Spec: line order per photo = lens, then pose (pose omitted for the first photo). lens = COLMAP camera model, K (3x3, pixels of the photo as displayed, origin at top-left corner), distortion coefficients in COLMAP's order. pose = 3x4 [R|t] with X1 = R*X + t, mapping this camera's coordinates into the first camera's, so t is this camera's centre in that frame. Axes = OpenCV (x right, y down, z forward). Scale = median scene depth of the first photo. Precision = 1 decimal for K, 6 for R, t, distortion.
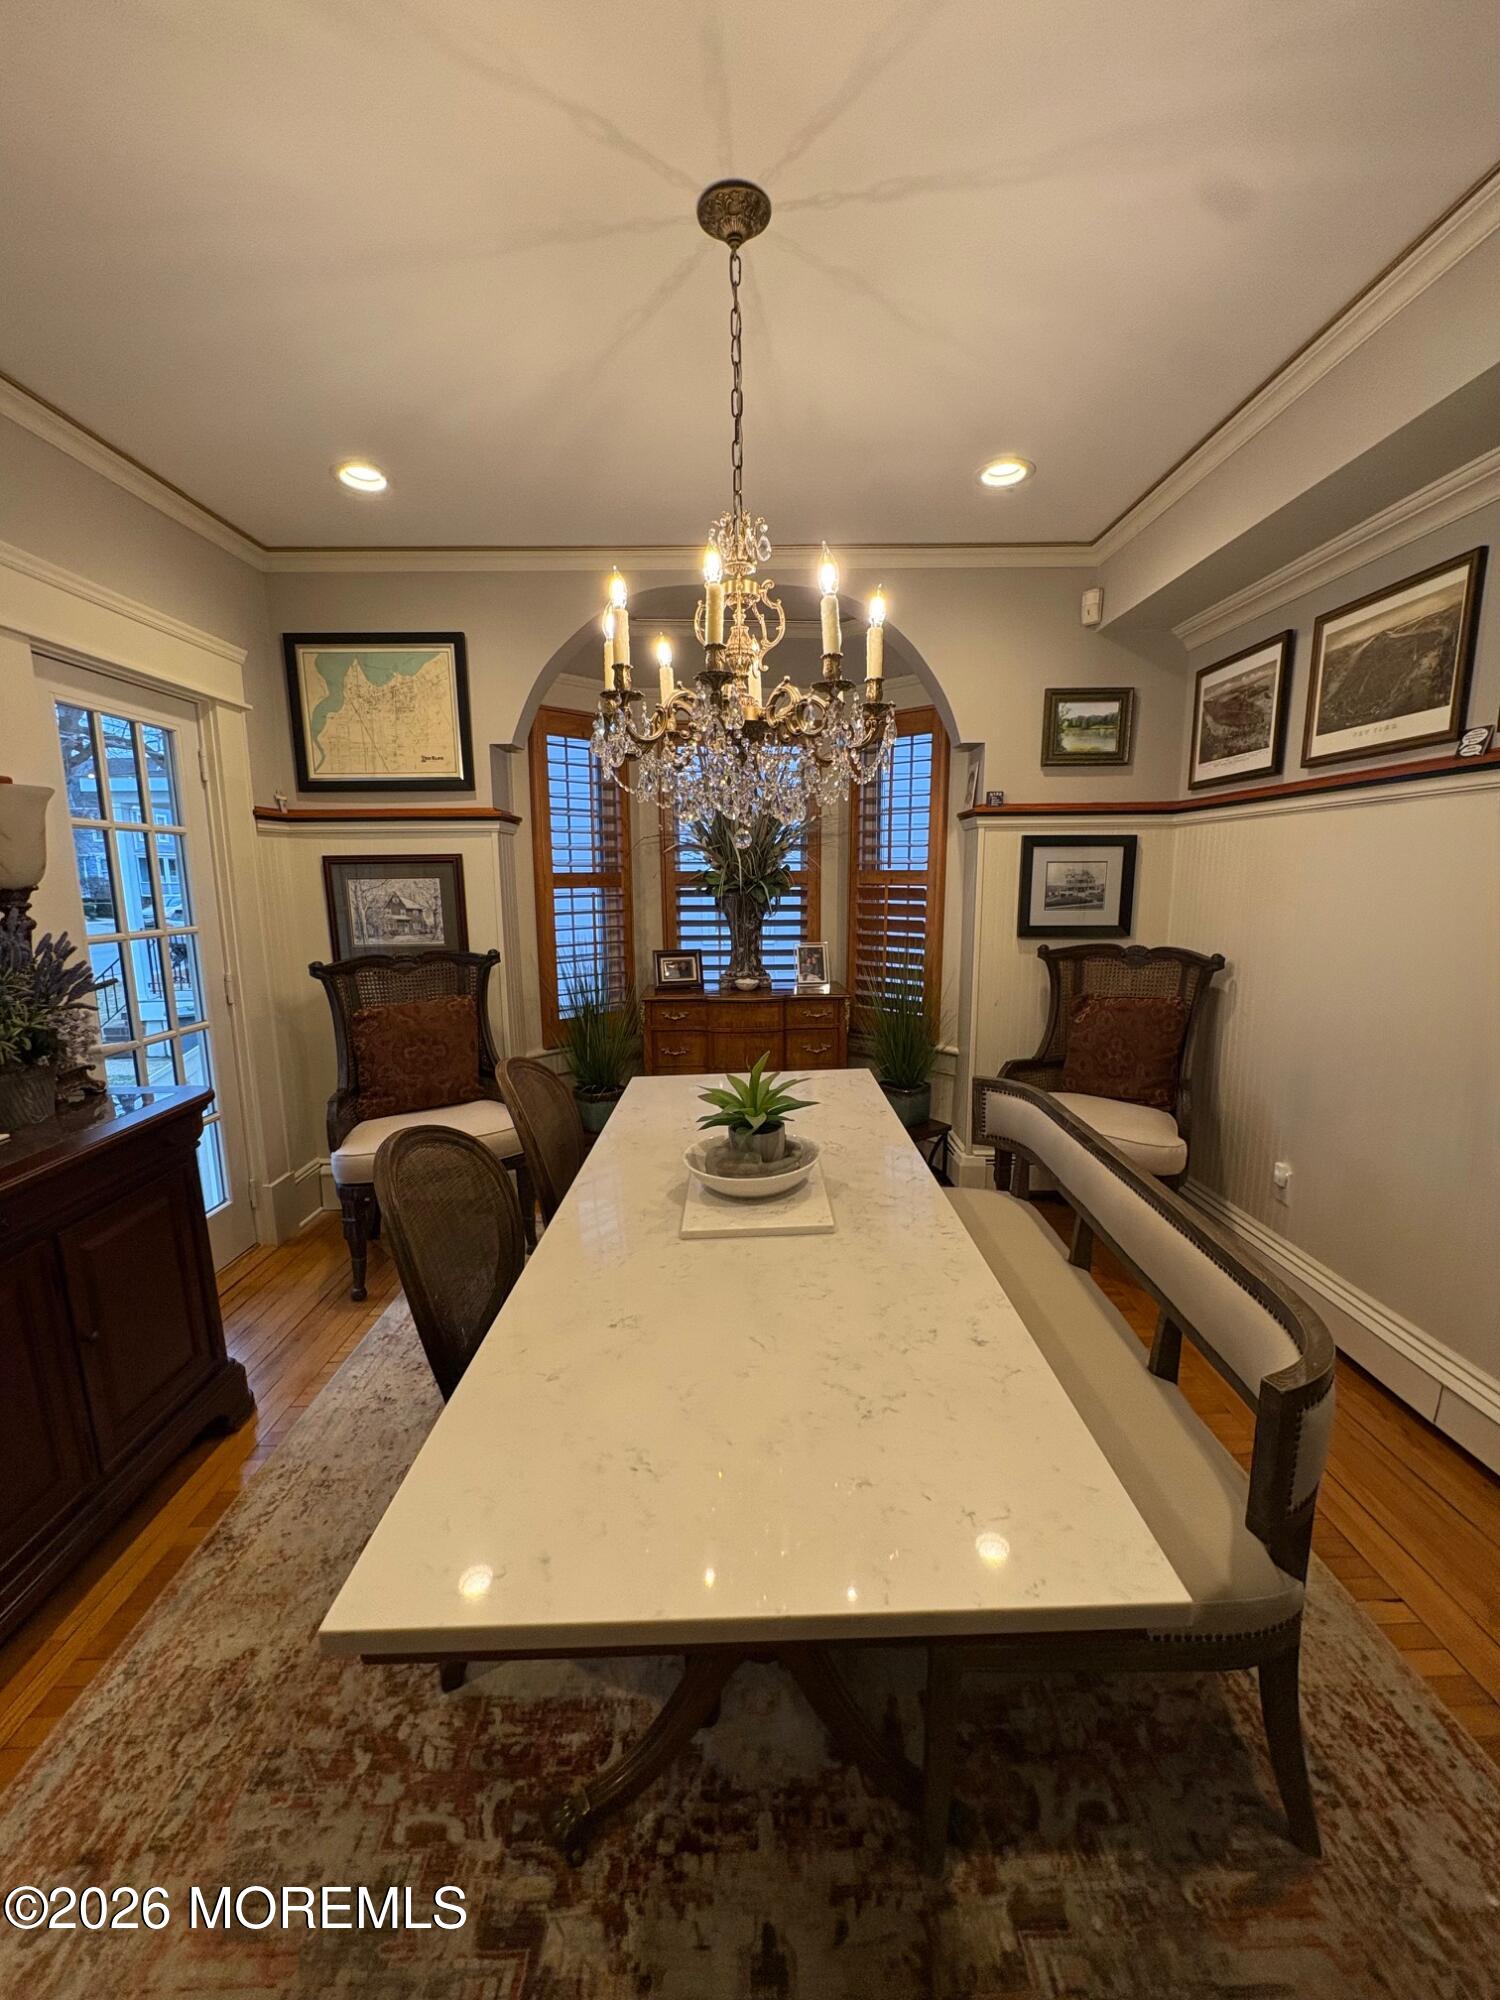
lens RADIAL K [[792.2, 0, 752.8], [0, 792.2, 1000.2], [0, 0, 1]] dist [-0.003969, -0.000432]
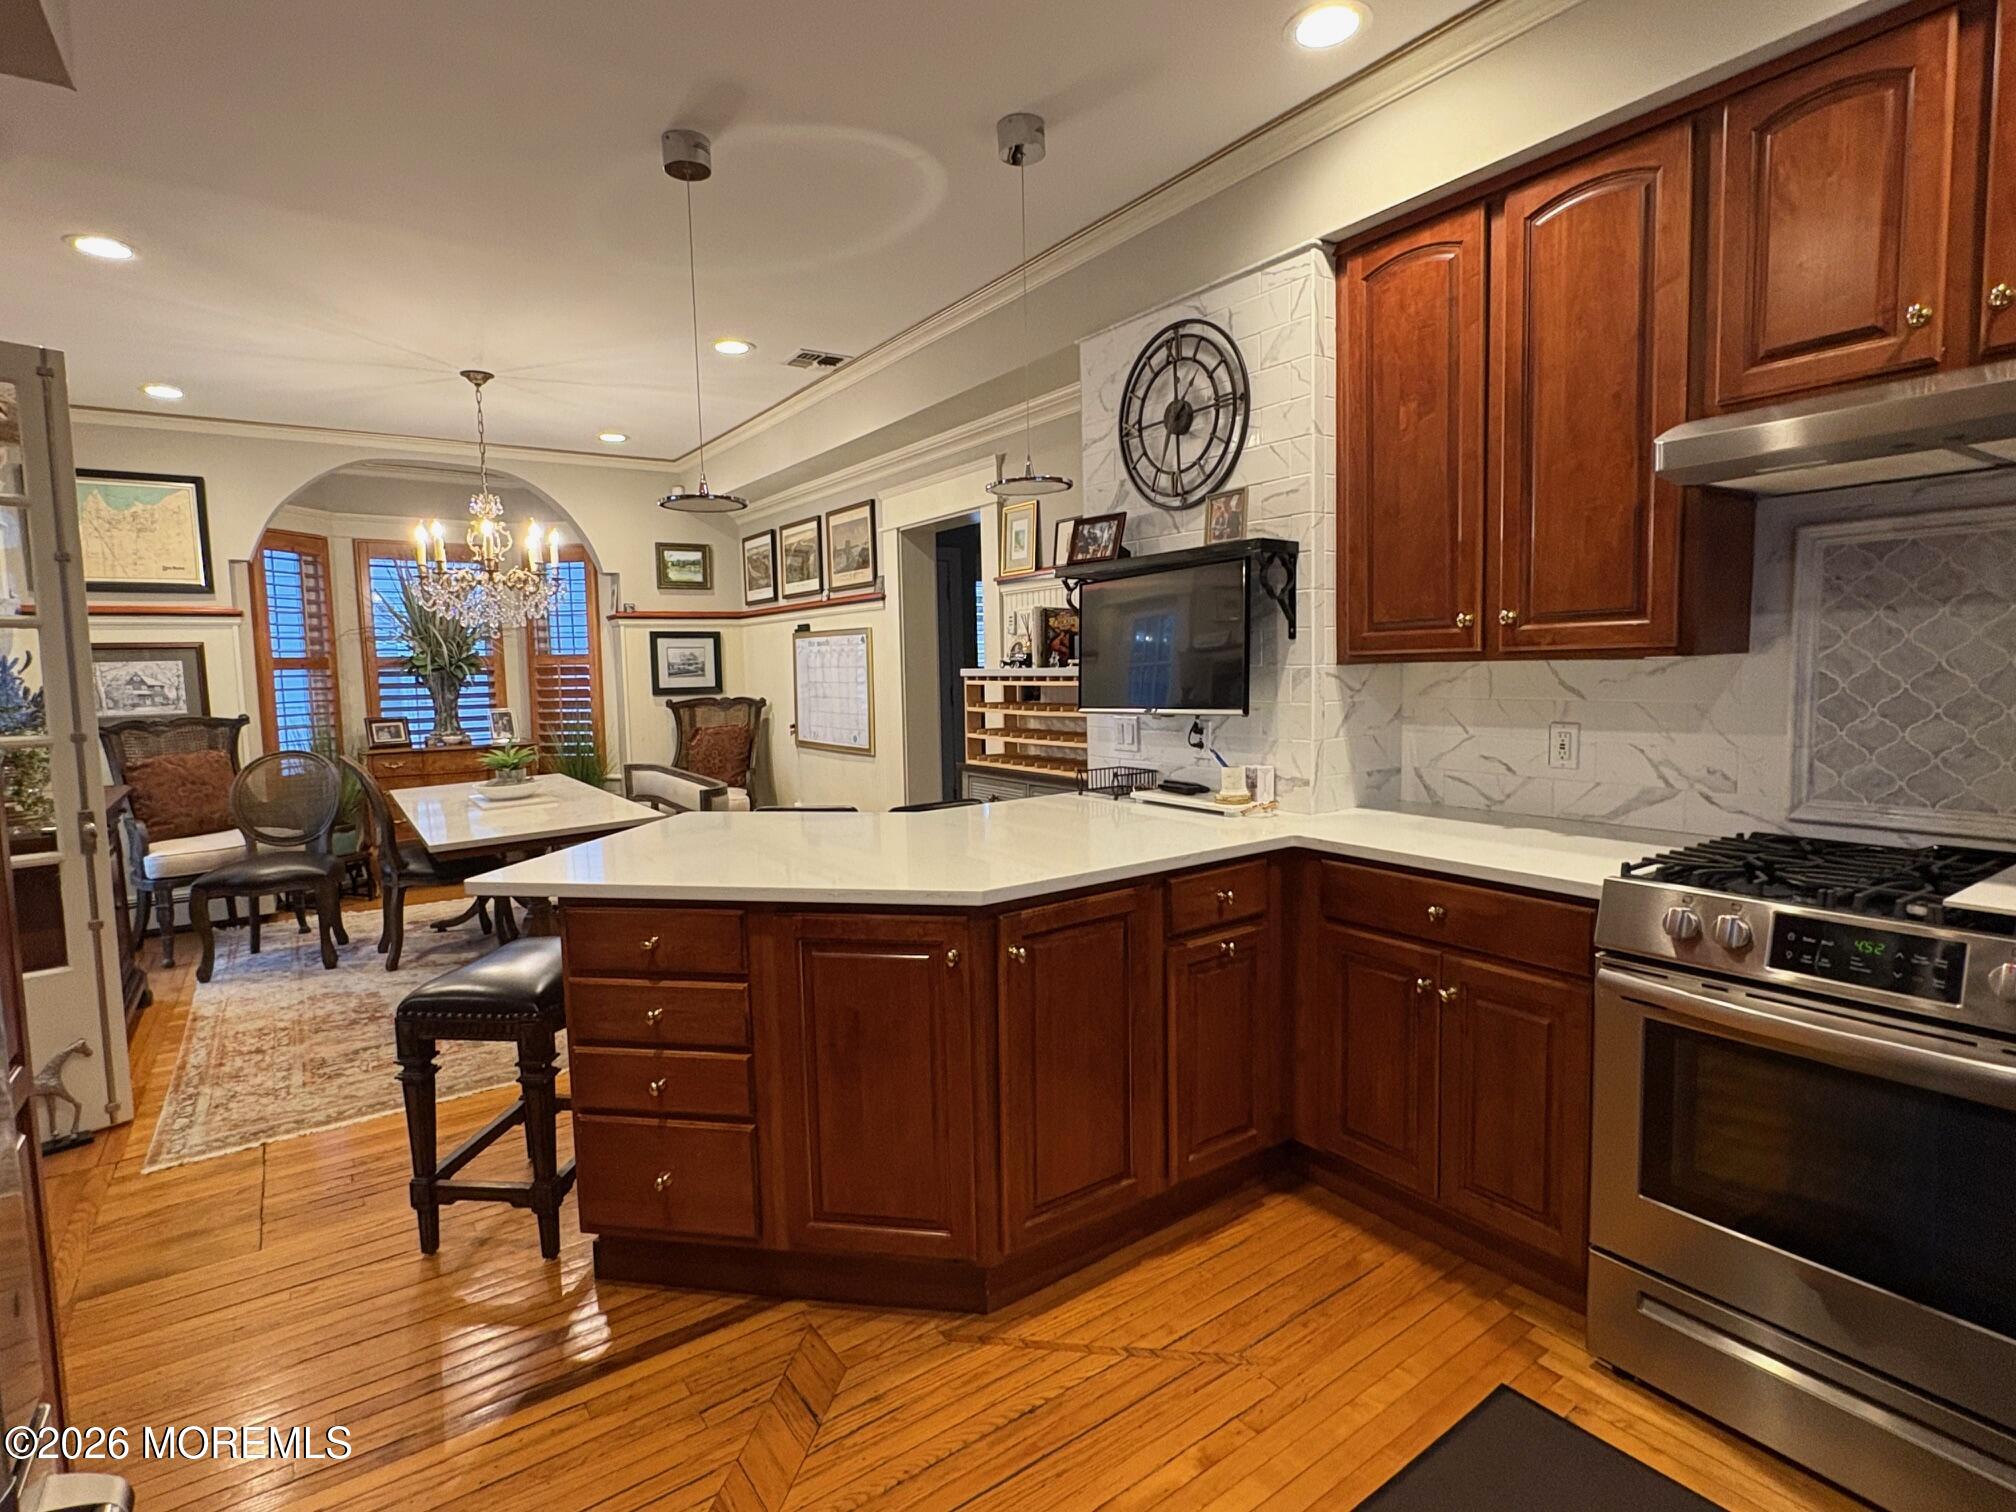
lens RADIAL K [[1027.6, 0, 1003.4], [0, 1027.6, 758.9], [0, 0, 1]] dist [0.004963, 0.001556]
pose [[0.830014, -0.061866, 0.554301, -0.228051], [0.103248, 0.993695, -0.043698, 0.209017], [-0.548103, 0.093501, 0.831168, -1.075431]]
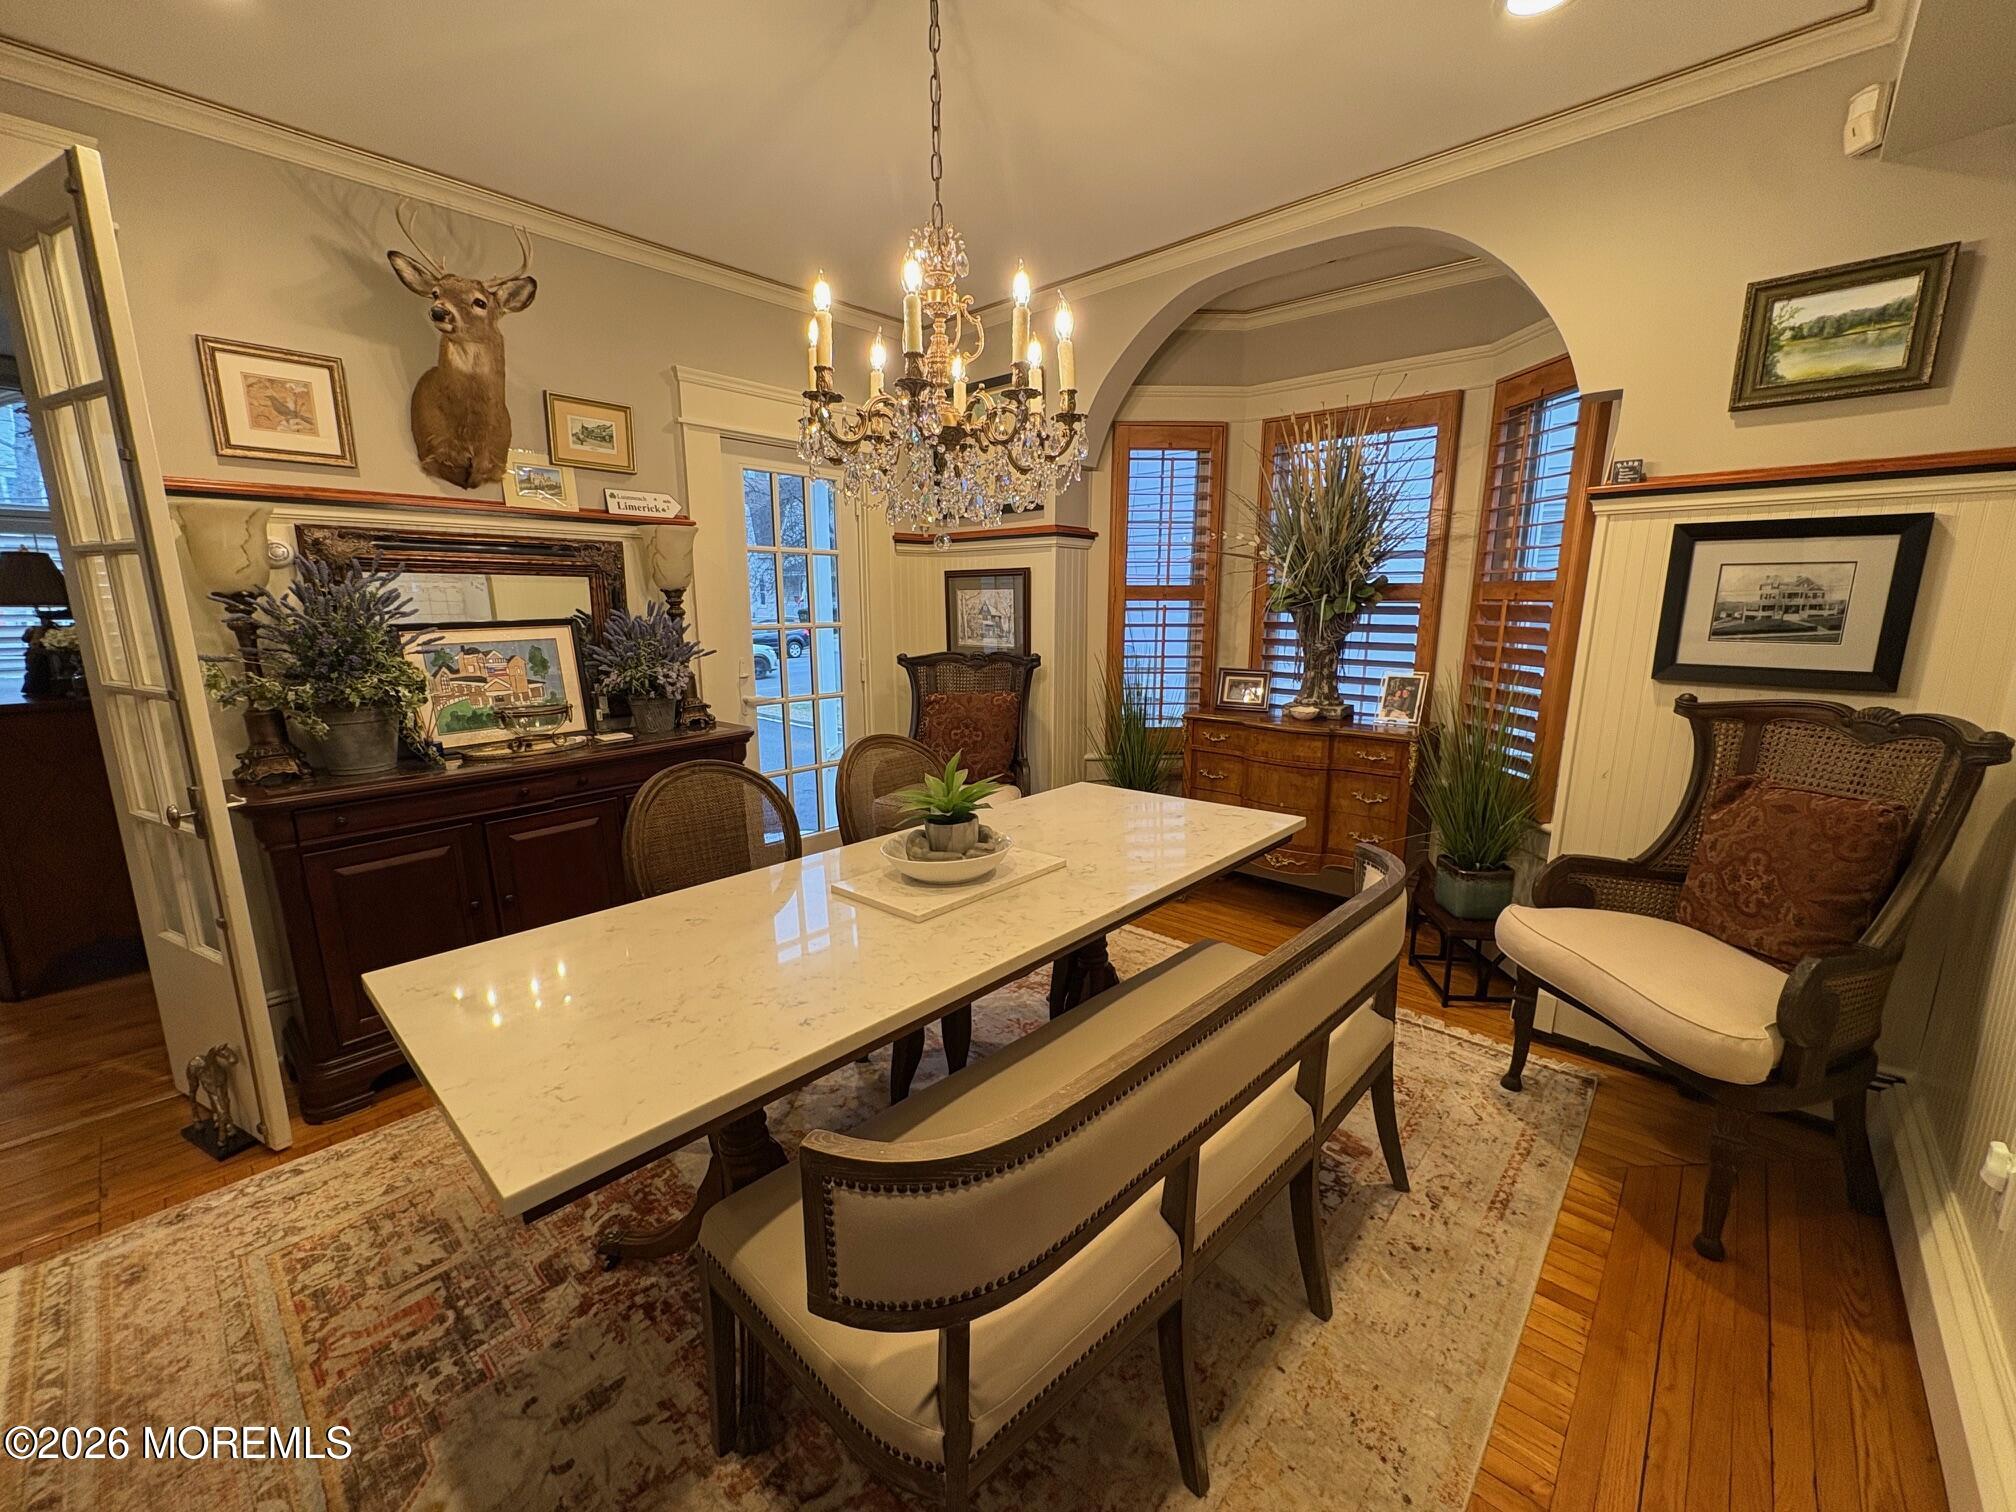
lens RADIAL K [[798.5, 0, 1011.2], [0, 798.5, 758.0], [0, 0, 1]] dist [-0.003969, -0.000432]
pose [[0.730664, 0.141830, -0.667843, 0.405177], [-0.114530, 0.989785, 0.084898, -0.009849], [0.673063, 0.014456, 0.739444, 0.146608]]
